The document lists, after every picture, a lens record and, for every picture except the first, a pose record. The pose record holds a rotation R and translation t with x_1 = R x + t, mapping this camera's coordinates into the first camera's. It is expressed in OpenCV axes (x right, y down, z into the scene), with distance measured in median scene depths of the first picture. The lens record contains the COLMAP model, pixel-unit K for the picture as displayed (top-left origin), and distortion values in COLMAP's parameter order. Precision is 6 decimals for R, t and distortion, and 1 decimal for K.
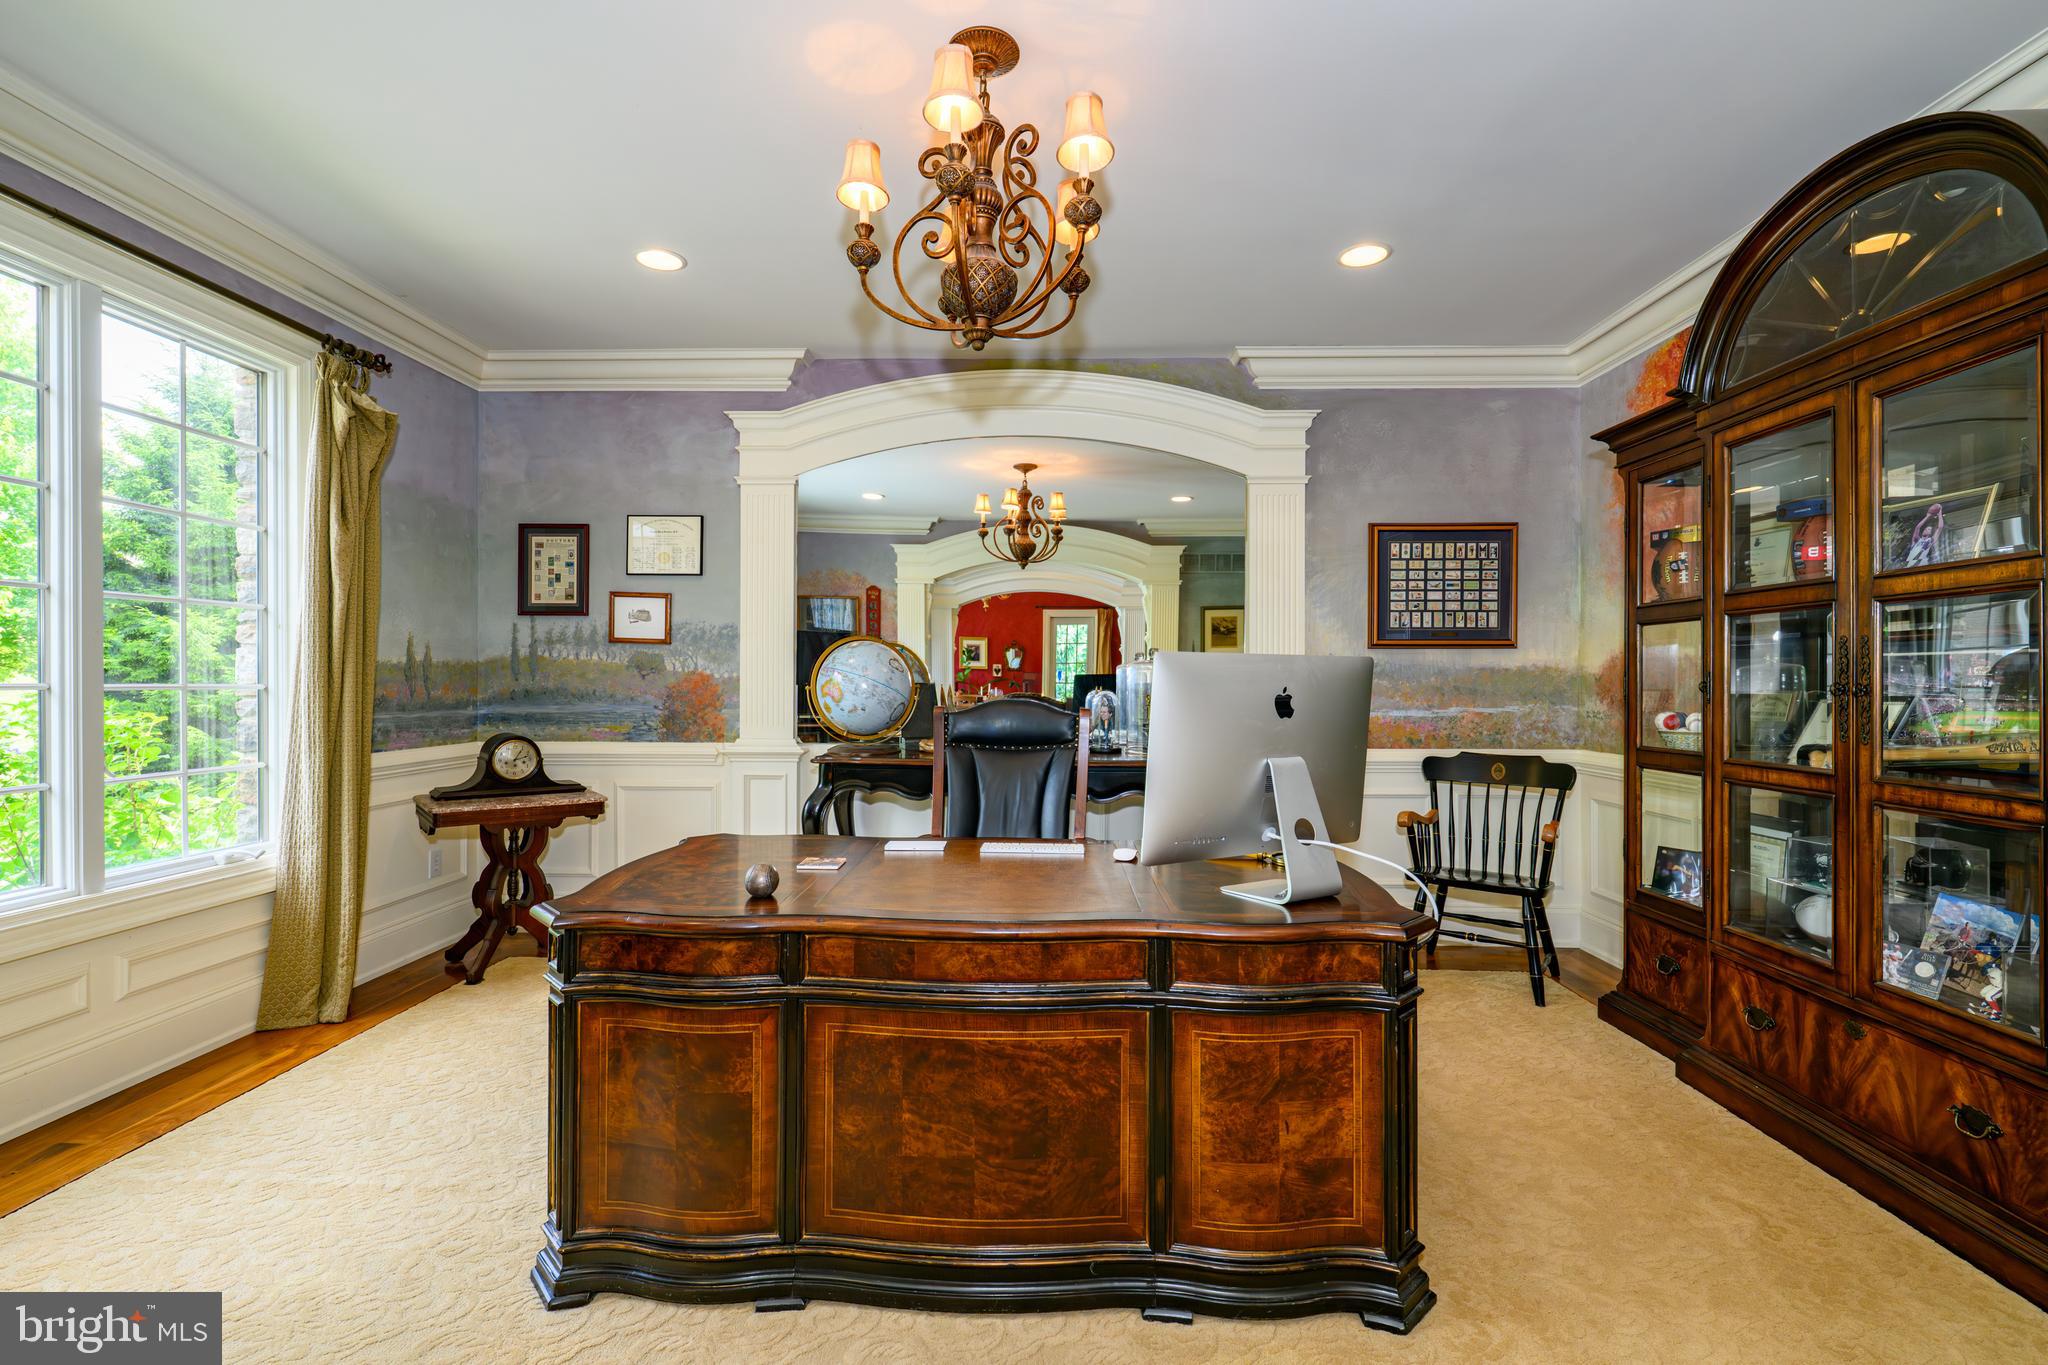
lens RADIAL K [[914.2, 0, 1033.3], [0, 914.2, 678.6], [0, 0, 1]] dist [-0.002482, 0.001994]
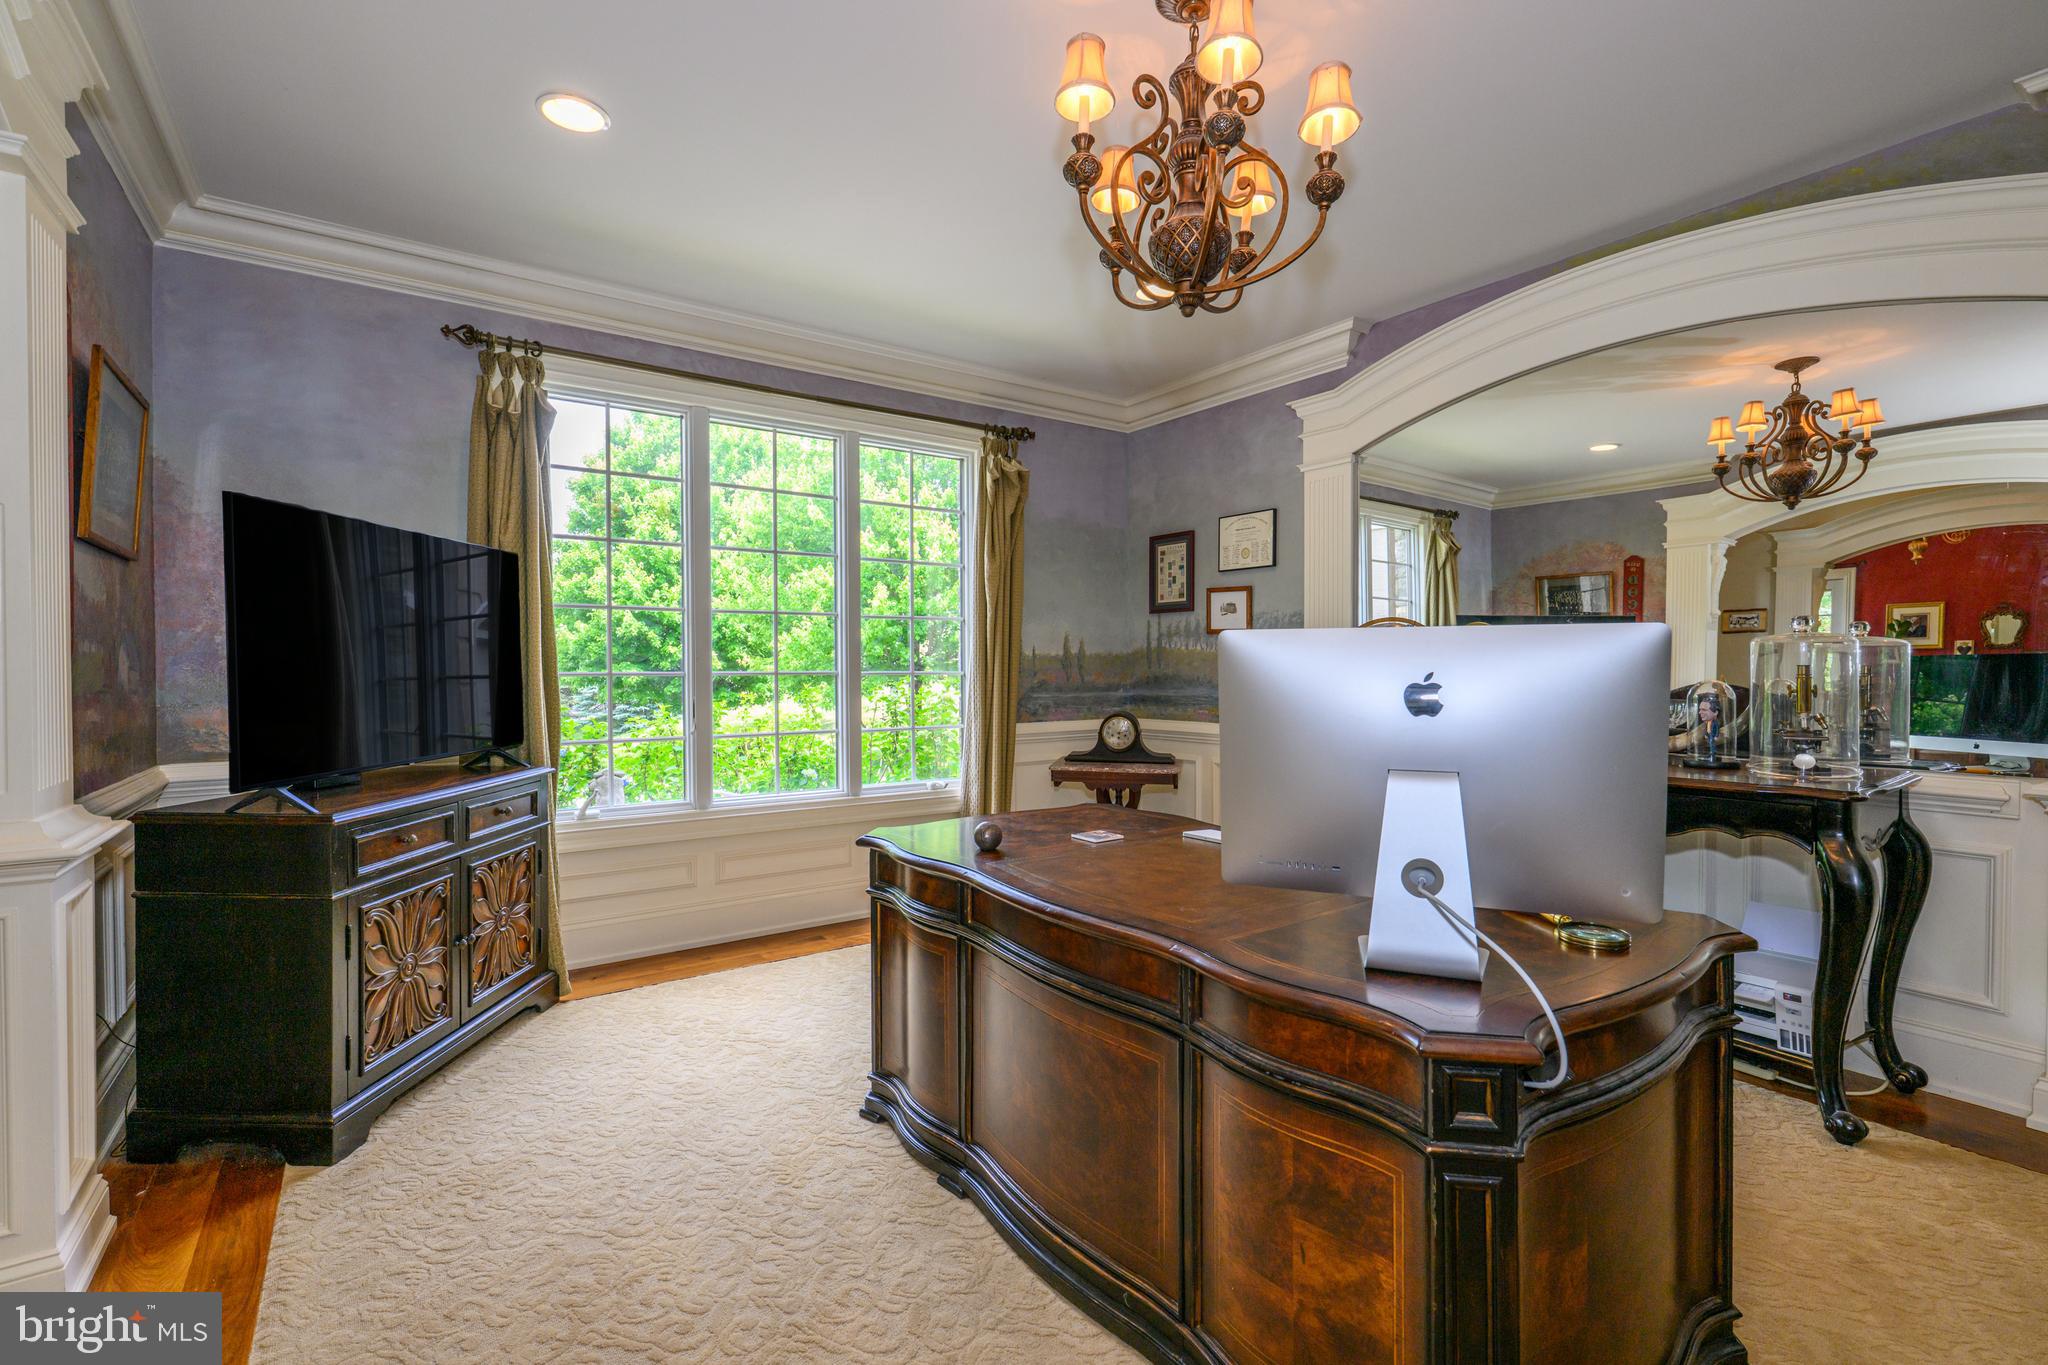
lens RADIAL K [[914.2, 0, 1034.0], [0, 914.2, 683.1], [0, 0, 1]] dist [-0.002482, 0.001994]
pose [[0.606252, 0.008704, -0.795225, 0.306418], [0.006240, 0.999857, 0.015701, 0.001979], [0.795248, -0.014481, 0.606111, 0.153767]]
